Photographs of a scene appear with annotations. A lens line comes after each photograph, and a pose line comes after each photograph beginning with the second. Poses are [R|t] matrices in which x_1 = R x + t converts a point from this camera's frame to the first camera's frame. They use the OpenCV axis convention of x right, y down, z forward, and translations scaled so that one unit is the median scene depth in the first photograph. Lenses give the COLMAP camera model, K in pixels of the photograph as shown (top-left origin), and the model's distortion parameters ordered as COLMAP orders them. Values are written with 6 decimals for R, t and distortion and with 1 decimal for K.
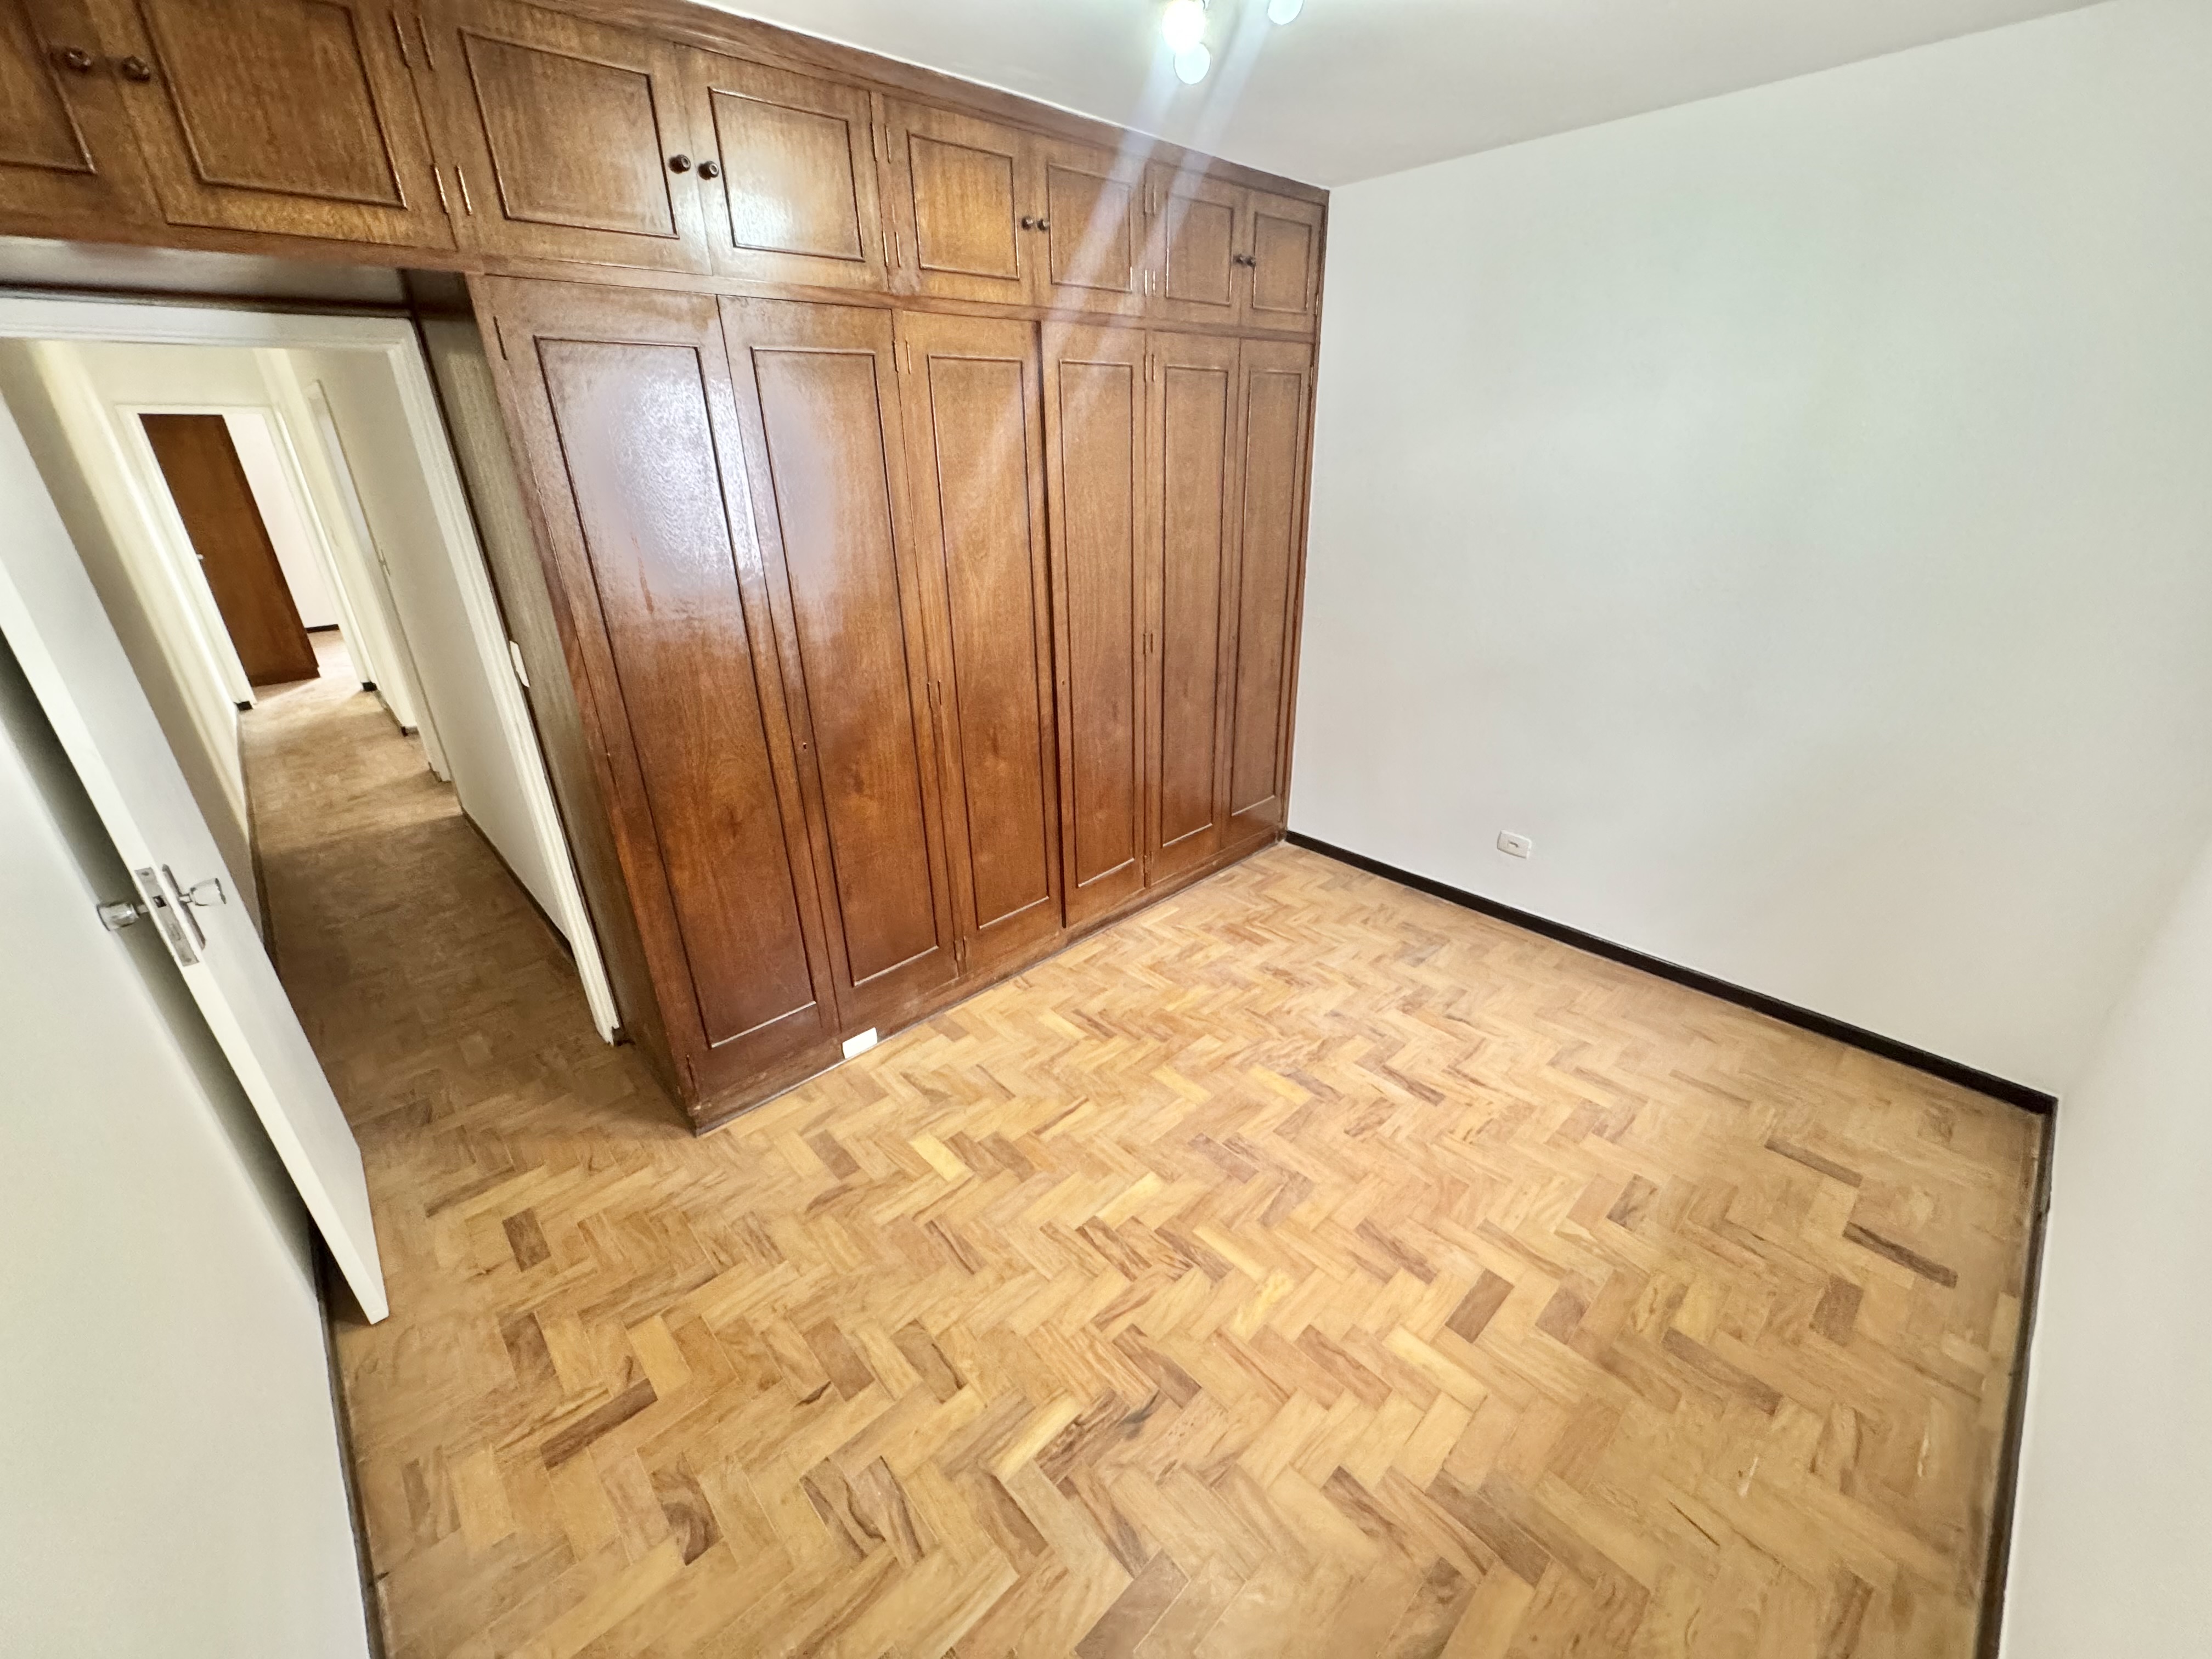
lens RADIAL K [[882.7, 0, 1105.2], [0, 882.7, 825.8], [0, 0, 1]] dist [-0.002553, 0.000256]
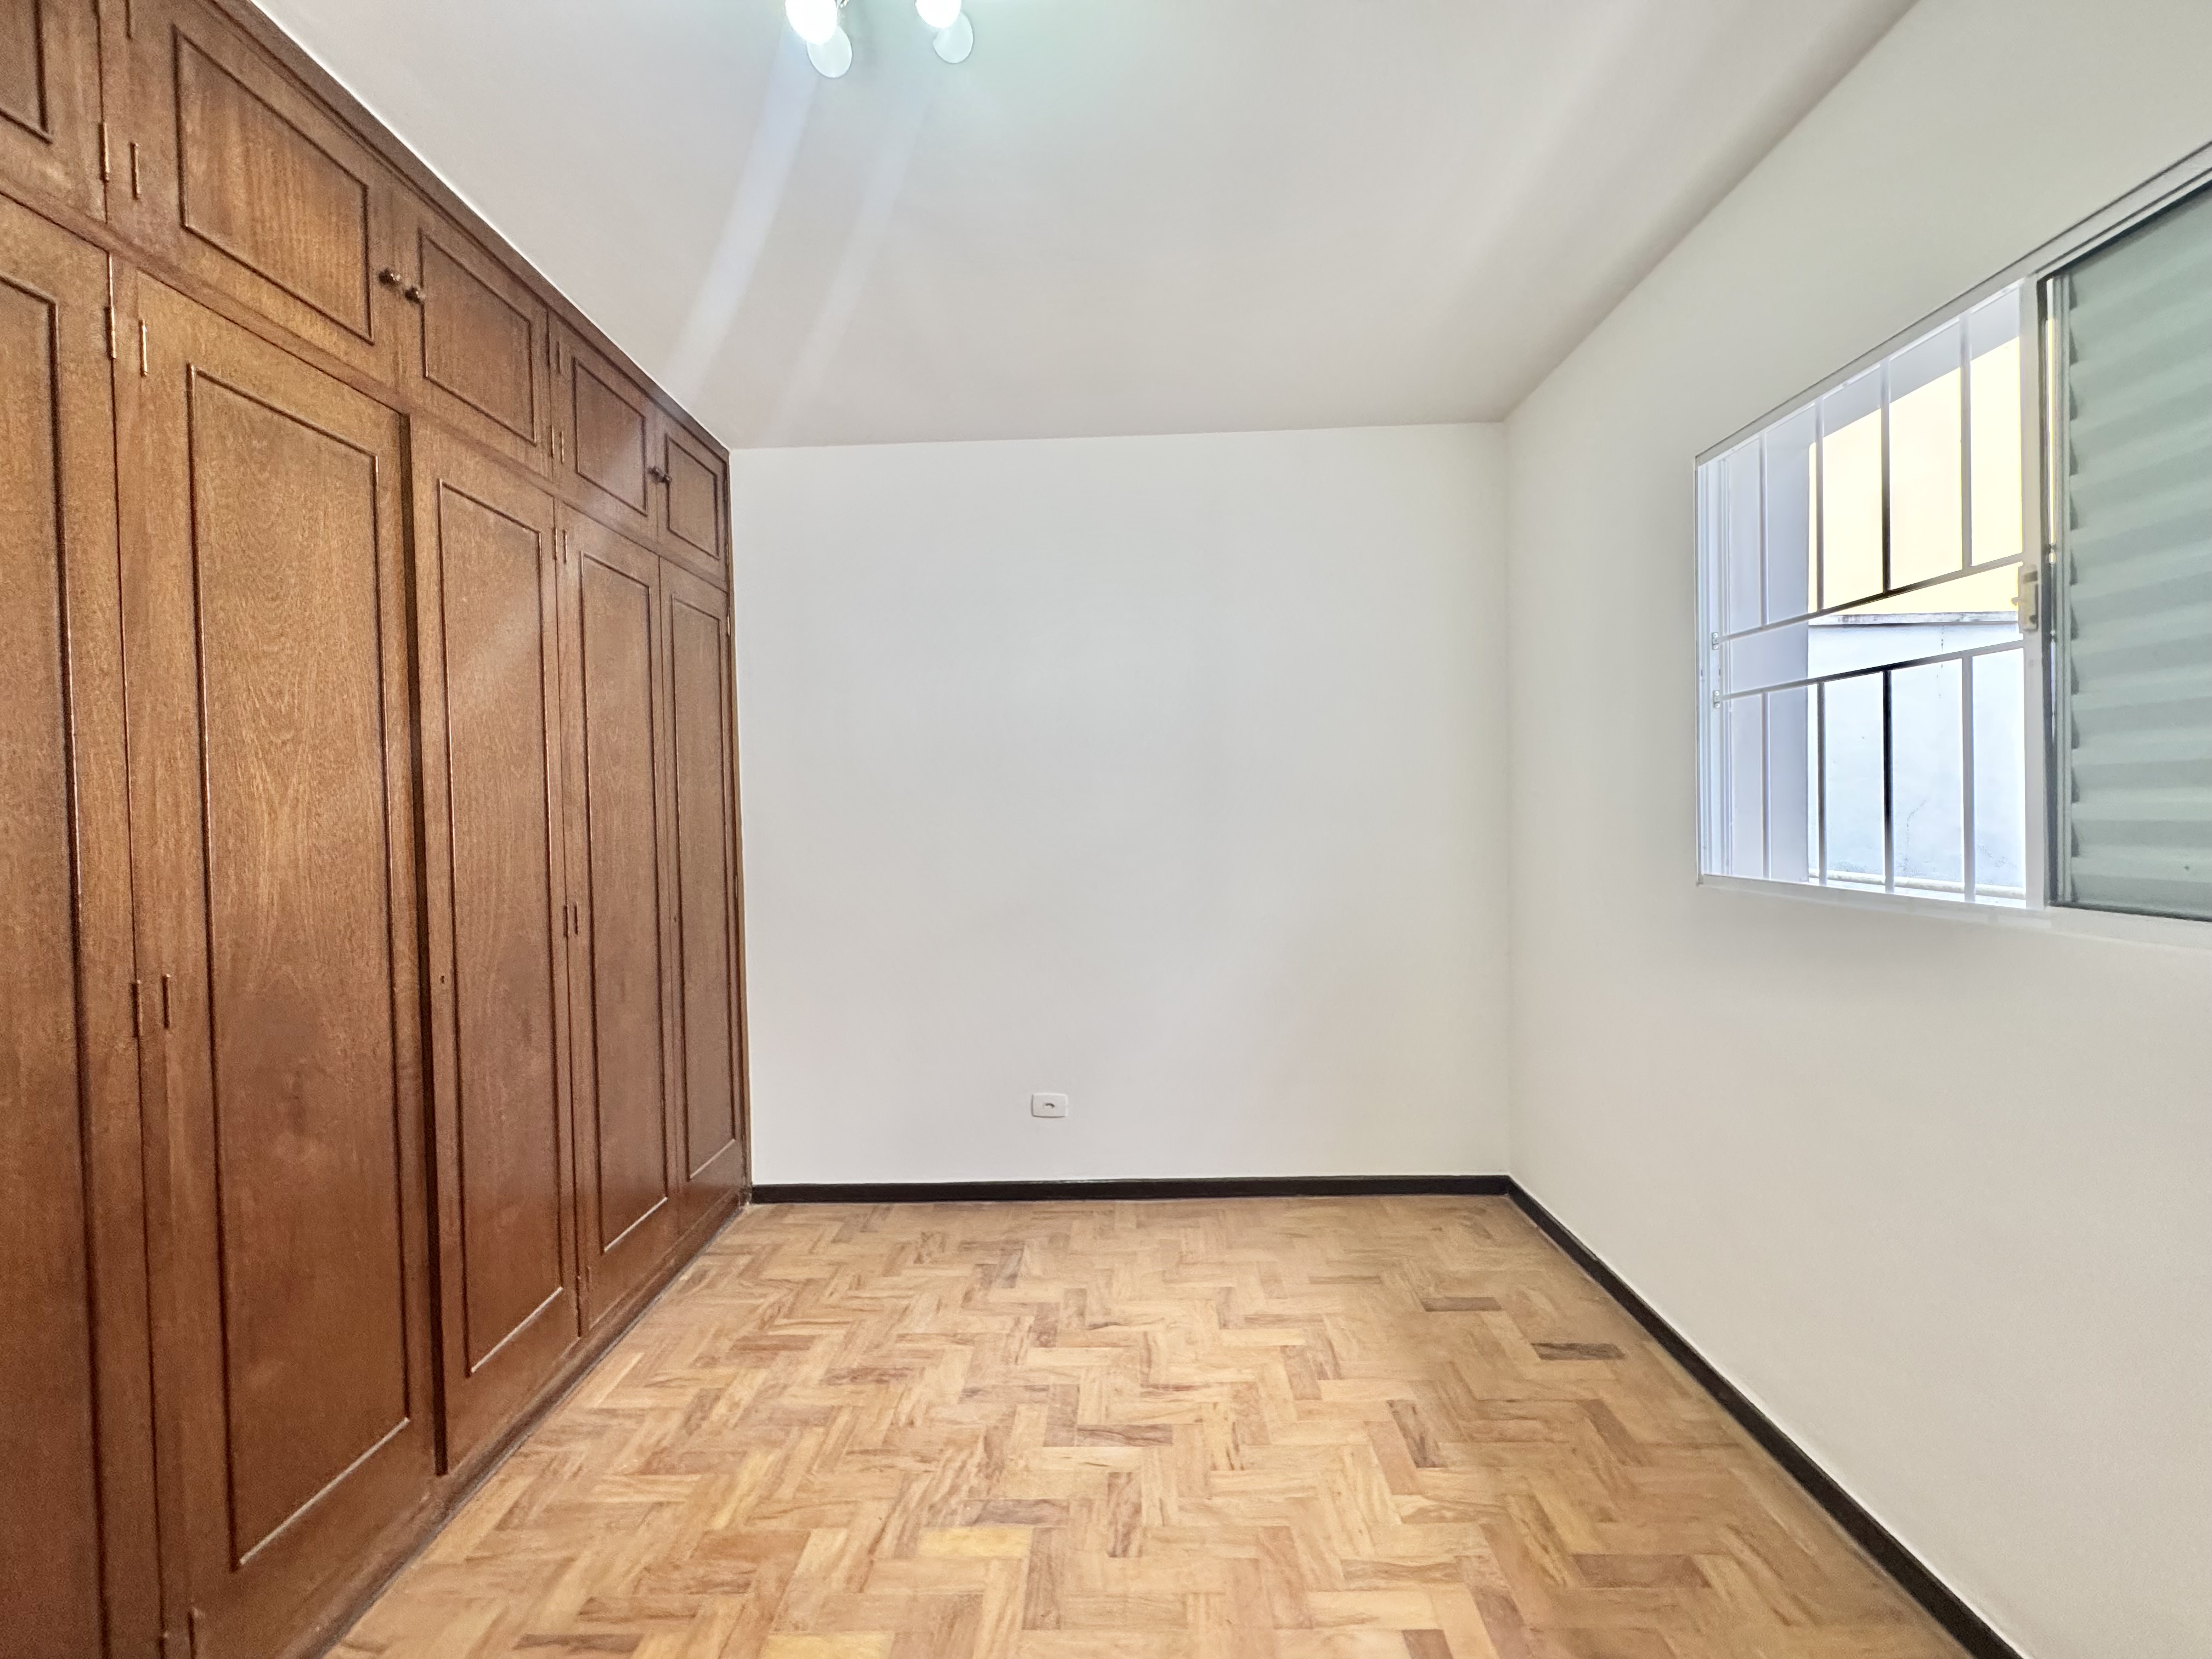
lens RADIAL K [[882.7, 0, 1105.2], [0, 882.7, 825.8], [0, 0, 1]] dist [-0.002553, 0.000256]
pose [[0.699308, -0.009243, 0.714760, -0.153588], [0.298442, 0.912373, -0.280192, 0.034720], [-0.649538, 0.409255, 0.640789, 0.314664]]
